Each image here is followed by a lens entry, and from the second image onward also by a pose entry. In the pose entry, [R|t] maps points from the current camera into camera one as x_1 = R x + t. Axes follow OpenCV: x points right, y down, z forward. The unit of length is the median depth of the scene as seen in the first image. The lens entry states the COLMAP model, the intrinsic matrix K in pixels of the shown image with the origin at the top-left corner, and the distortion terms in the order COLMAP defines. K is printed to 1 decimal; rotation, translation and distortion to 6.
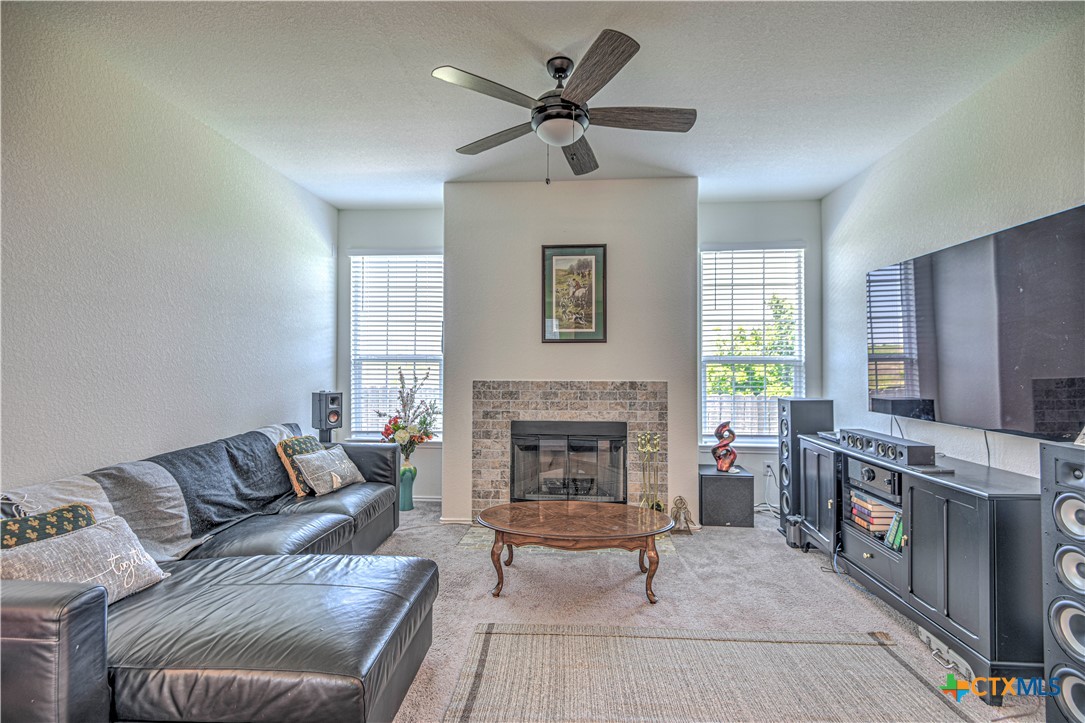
lens RADIAL K [[488.1, 0, 542.5], [0, 488.1, 361.5], [0, 0, 1]] dist [0.000243, -0.001057]
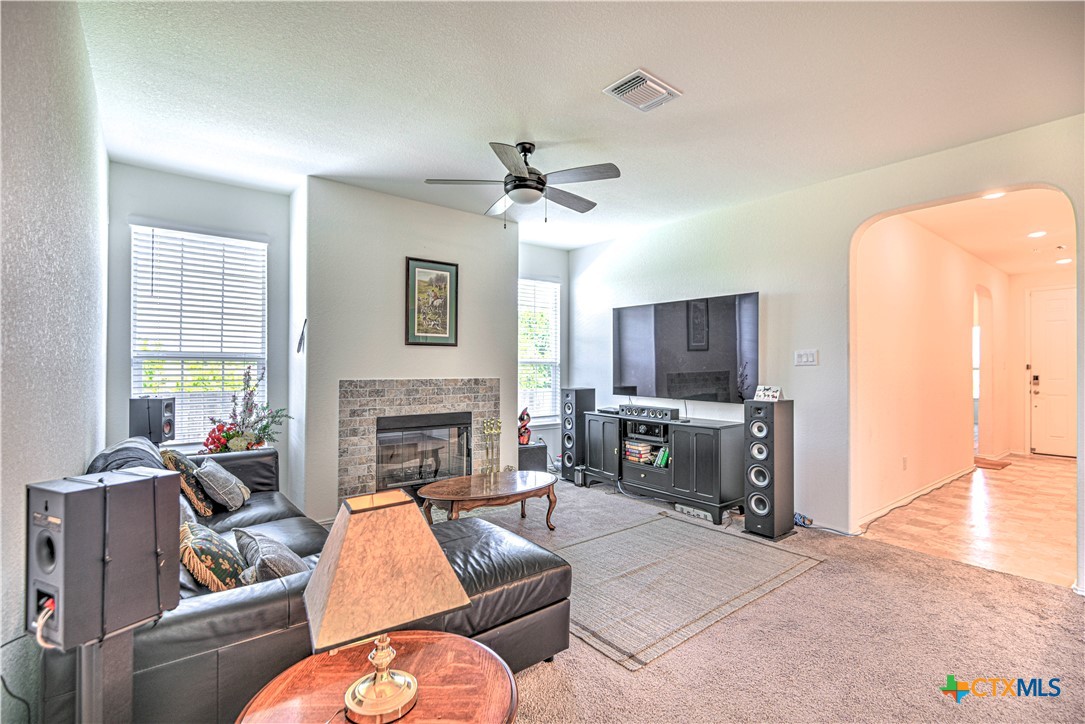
lens RADIAL K [[498.8, 0, 542.5], [0, 498.8, 362.0], [0, 0, 1]] dist [-0.001521, -0.000190]
pose [[0.738250, 0.006762, 0.674493, -0.541673], [-0.009468, 0.999955, 0.000337, -0.002697], [-0.674461, -0.006635, 0.738281, -0.044517]]
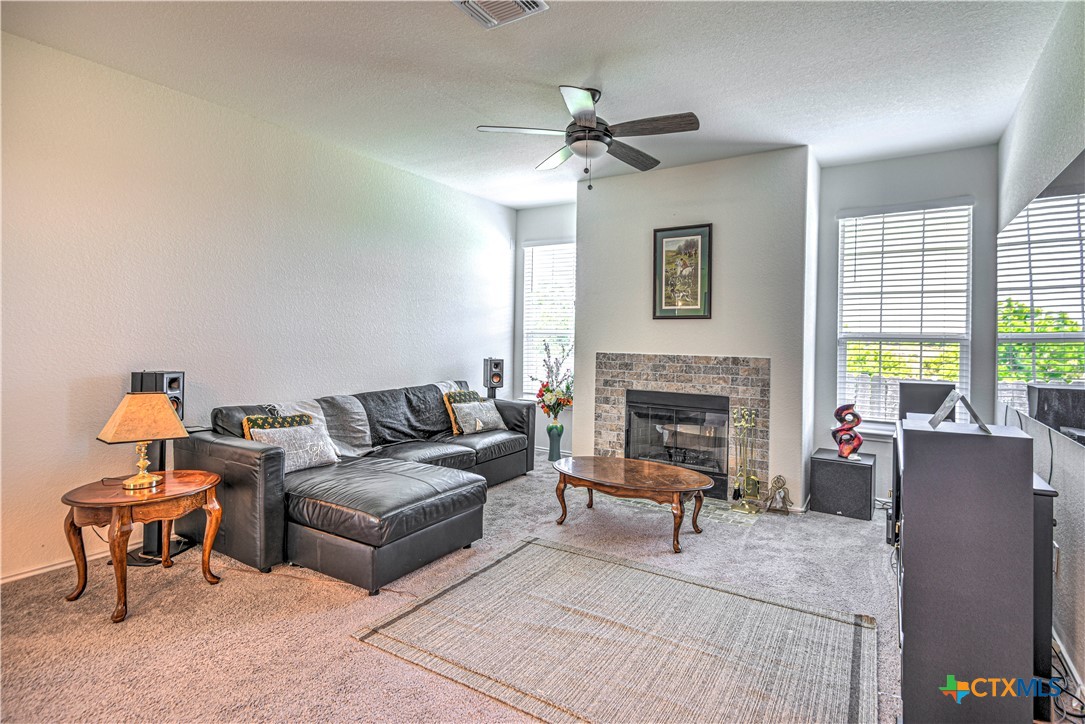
lens RADIAL K [[521.2, 0, 580.0], [0, 521.2, 341.0], [0, 0, 1]] dist [0.003889, 0.000085]
pose [[0.894034, 0.015305, -0.447737, 0.379850], [-0.011906, 0.999875, 0.010405, 0.000166], [0.447840, -0.003972, 0.894105, -0.113155]]
